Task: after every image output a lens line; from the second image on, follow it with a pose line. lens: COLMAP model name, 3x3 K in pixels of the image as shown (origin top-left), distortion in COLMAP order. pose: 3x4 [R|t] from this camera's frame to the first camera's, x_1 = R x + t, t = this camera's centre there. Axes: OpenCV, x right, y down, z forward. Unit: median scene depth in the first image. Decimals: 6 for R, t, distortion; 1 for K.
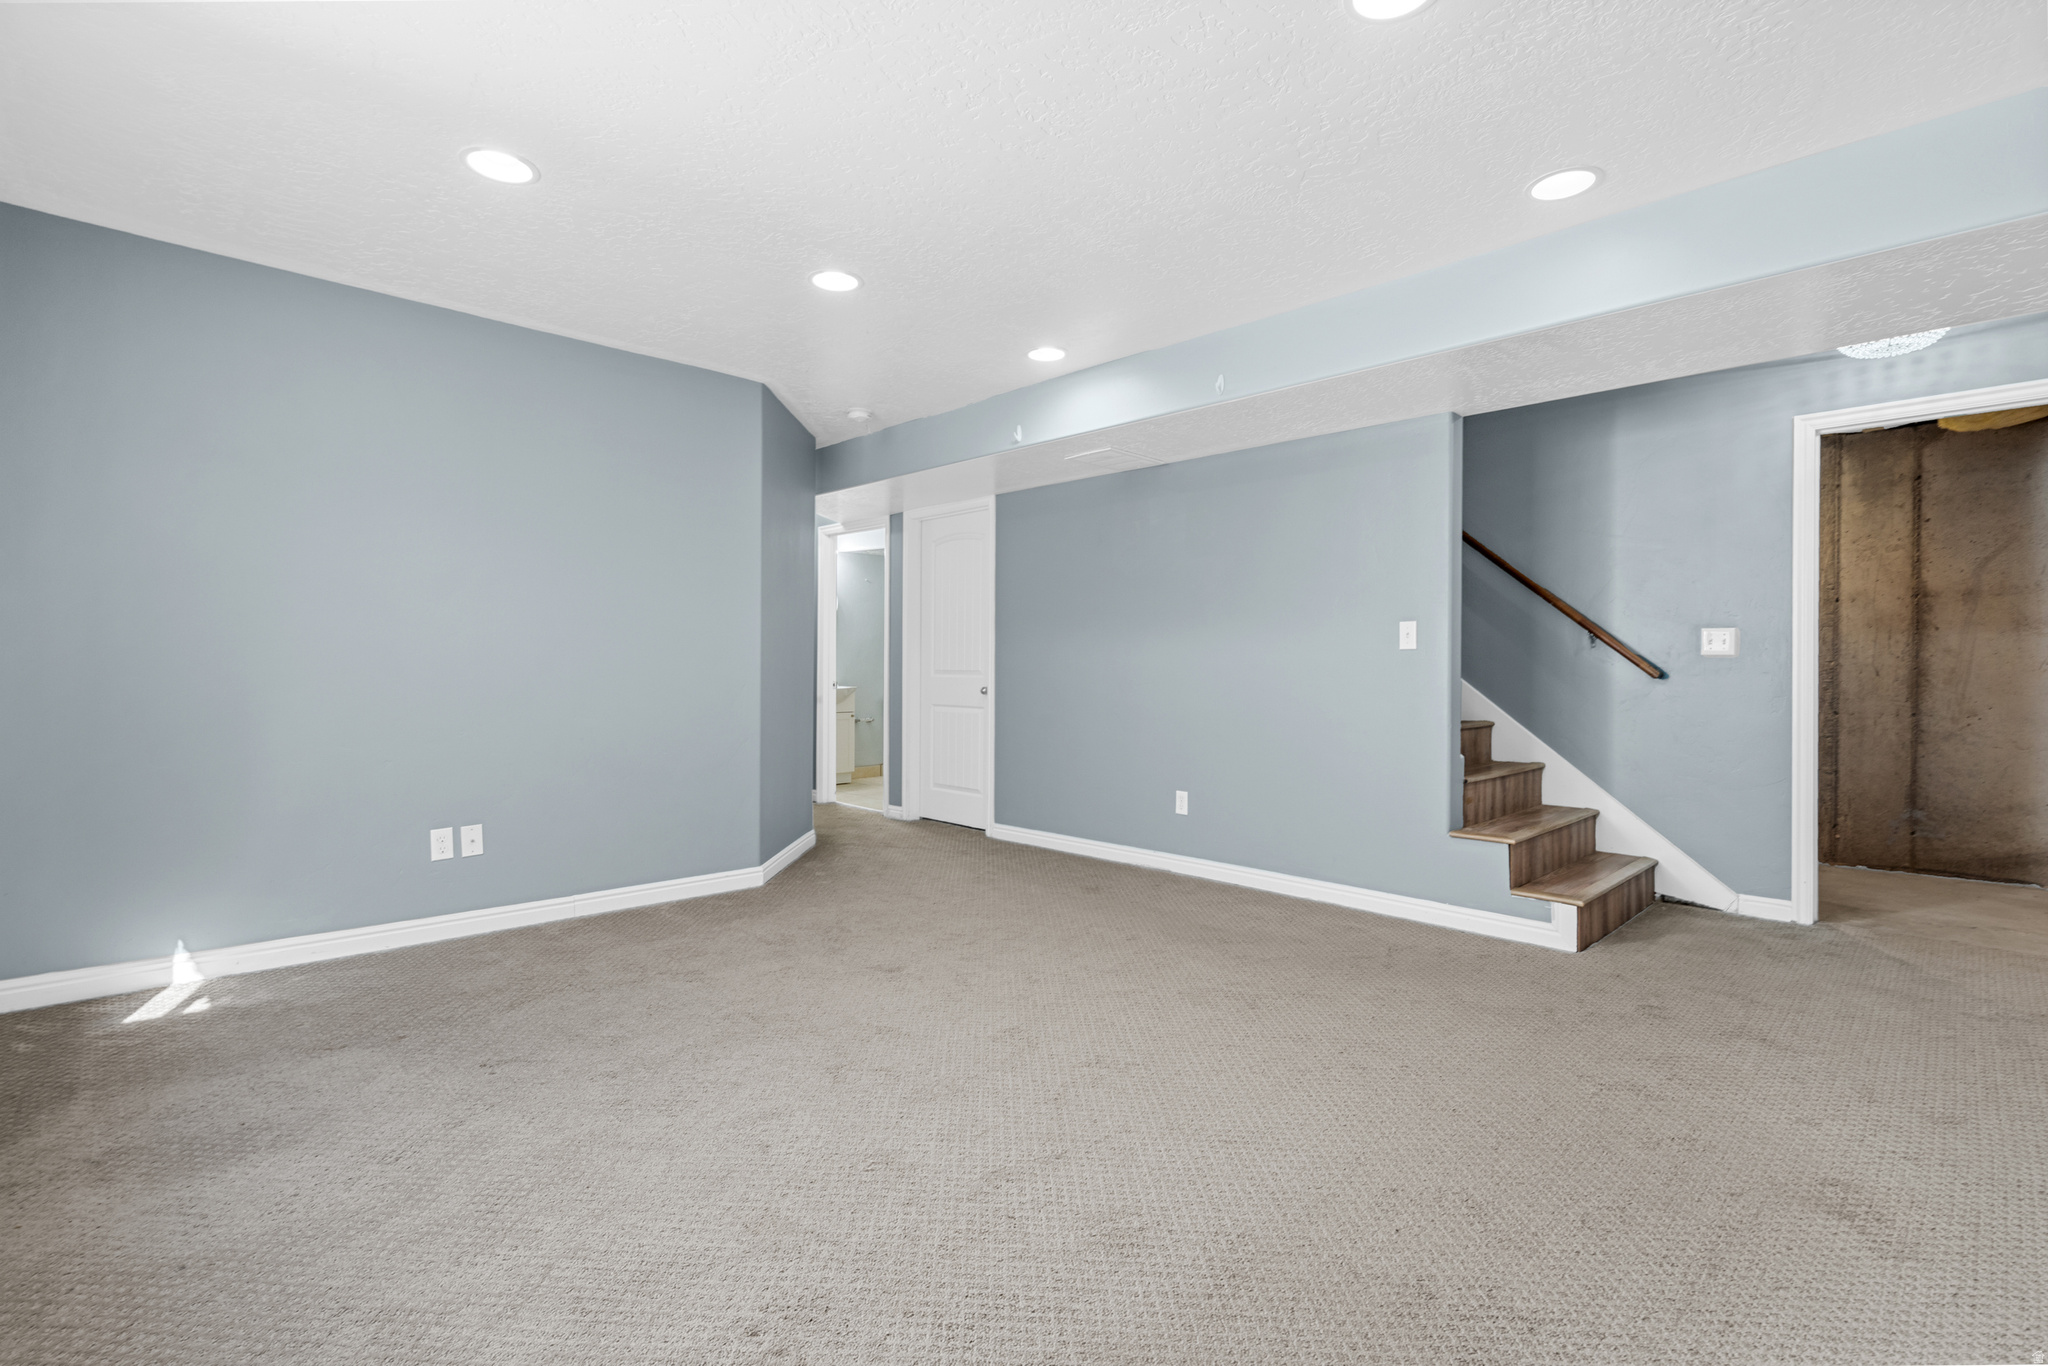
lens RADIAL K [[925.5, 0, 1024.1], [0, 925.5, 687.2], [0, 0, 1]] dist [-0.002923, 0.000929]
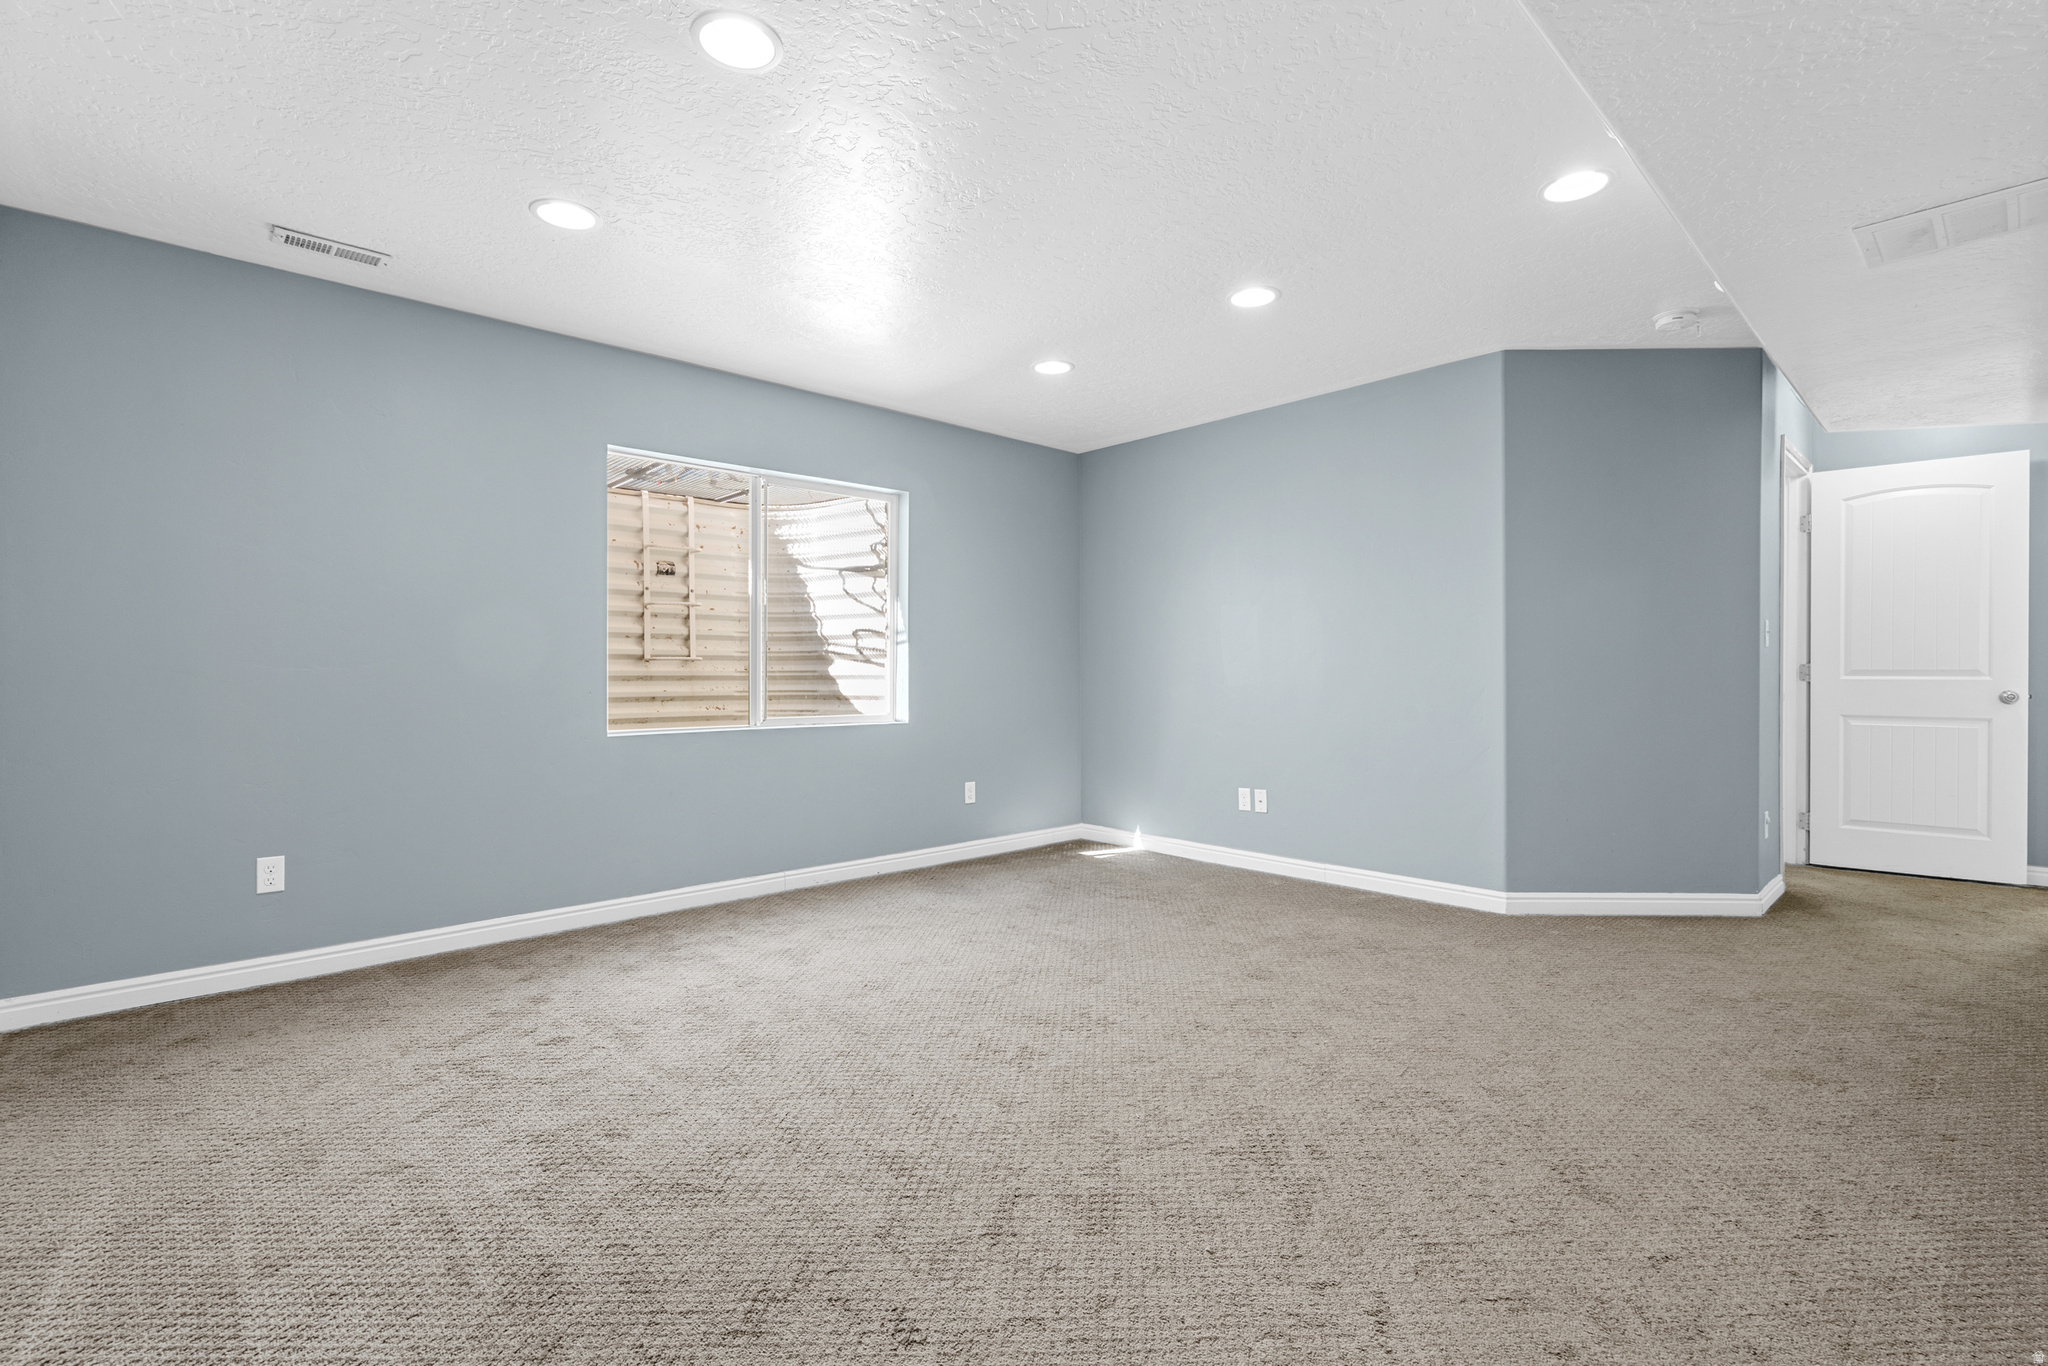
lens RADIAL K [[925.5, 0, 1024.1], [0, 925.5, 687.2], [0, 0, 1]] dist [-0.002923, 0.000929]
pose [[-0.044763, 0.003224, -0.998992, 0.765822], [-0.012708, 0.999912, 0.003796, 0.001069], [0.998917, 0.012865, -0.044718, 0.725745]]
